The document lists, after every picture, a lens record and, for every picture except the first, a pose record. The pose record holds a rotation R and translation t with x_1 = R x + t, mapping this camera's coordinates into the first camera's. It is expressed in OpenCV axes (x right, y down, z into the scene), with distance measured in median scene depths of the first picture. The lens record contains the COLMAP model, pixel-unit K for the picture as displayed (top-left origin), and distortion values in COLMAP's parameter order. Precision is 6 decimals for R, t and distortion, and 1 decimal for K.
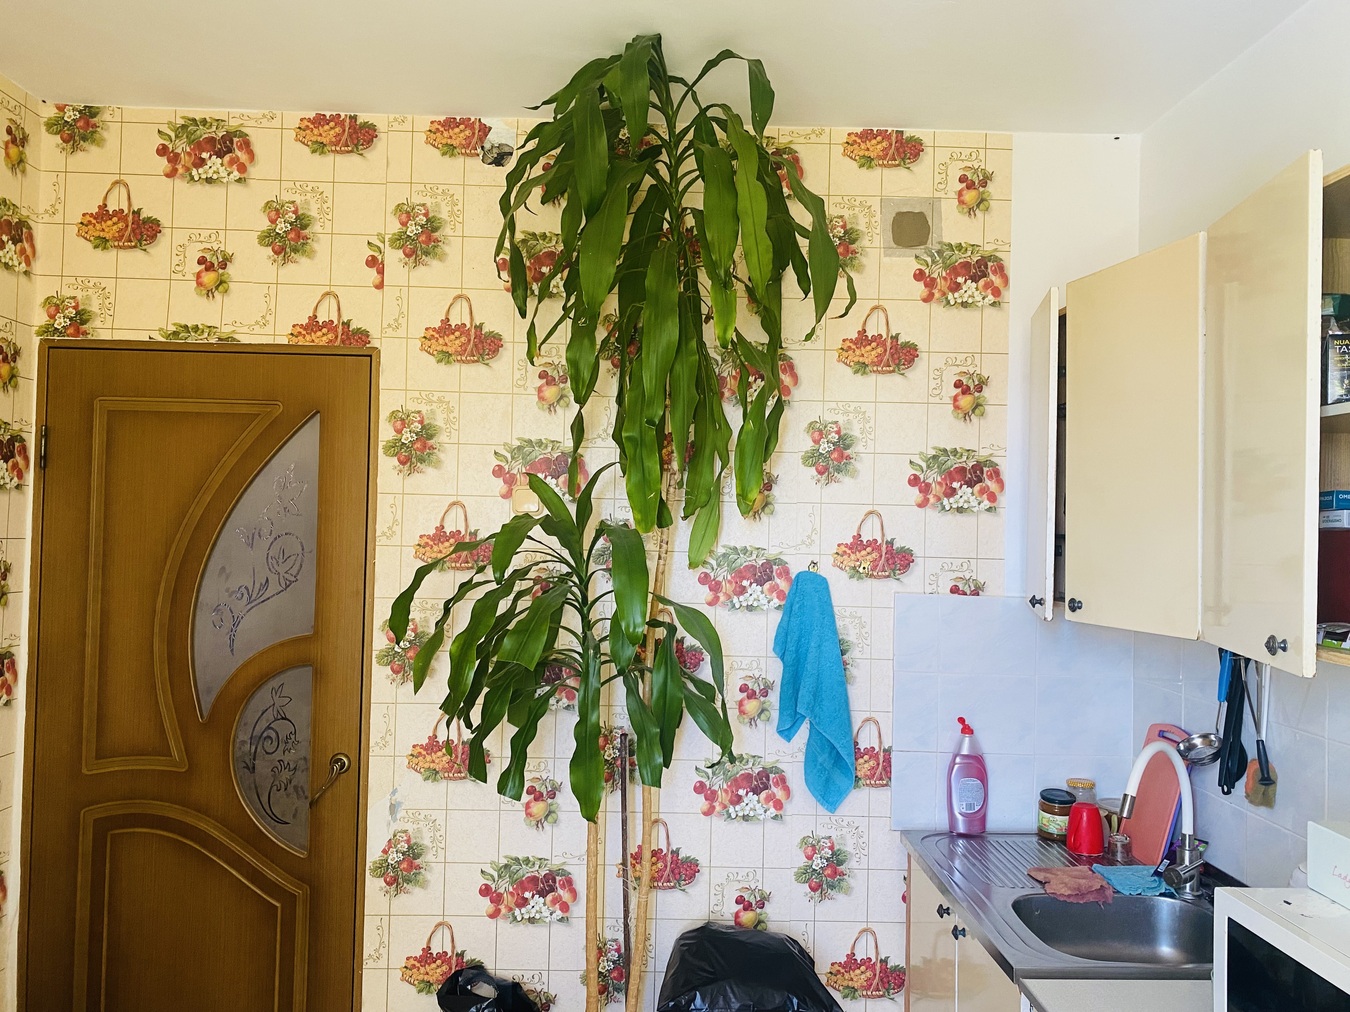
lens RADIAL K [[1035.3, 0, 675.0], [0, 1035.3, 506.0], [0, 0, 1]] dist [0.050449, -0.076061]
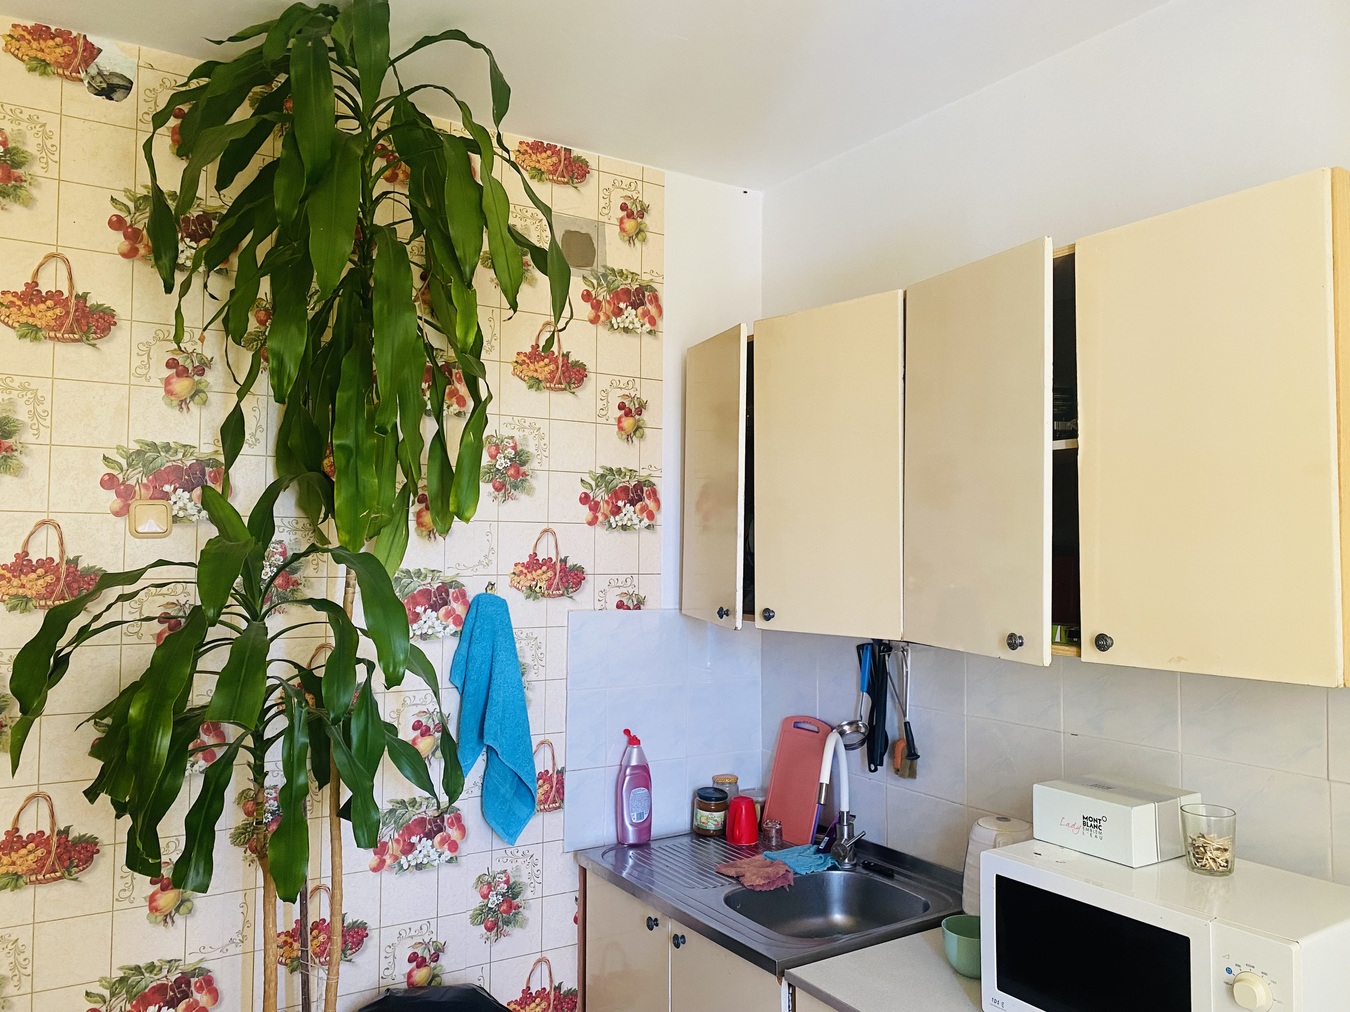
lens RADIAL K [[1037.7, 0, 675.0], [0, 1037.7, 506.0], [0, 0, 1]] dist [0.034014, -0.036762]
pose [[0.856855, 0.006366, 0.515518, -0.213475], [0.000527, 0.999912, -0.013223, -0.004167], [-0.515557, 0.011602, 0.856777, 0.095559]]
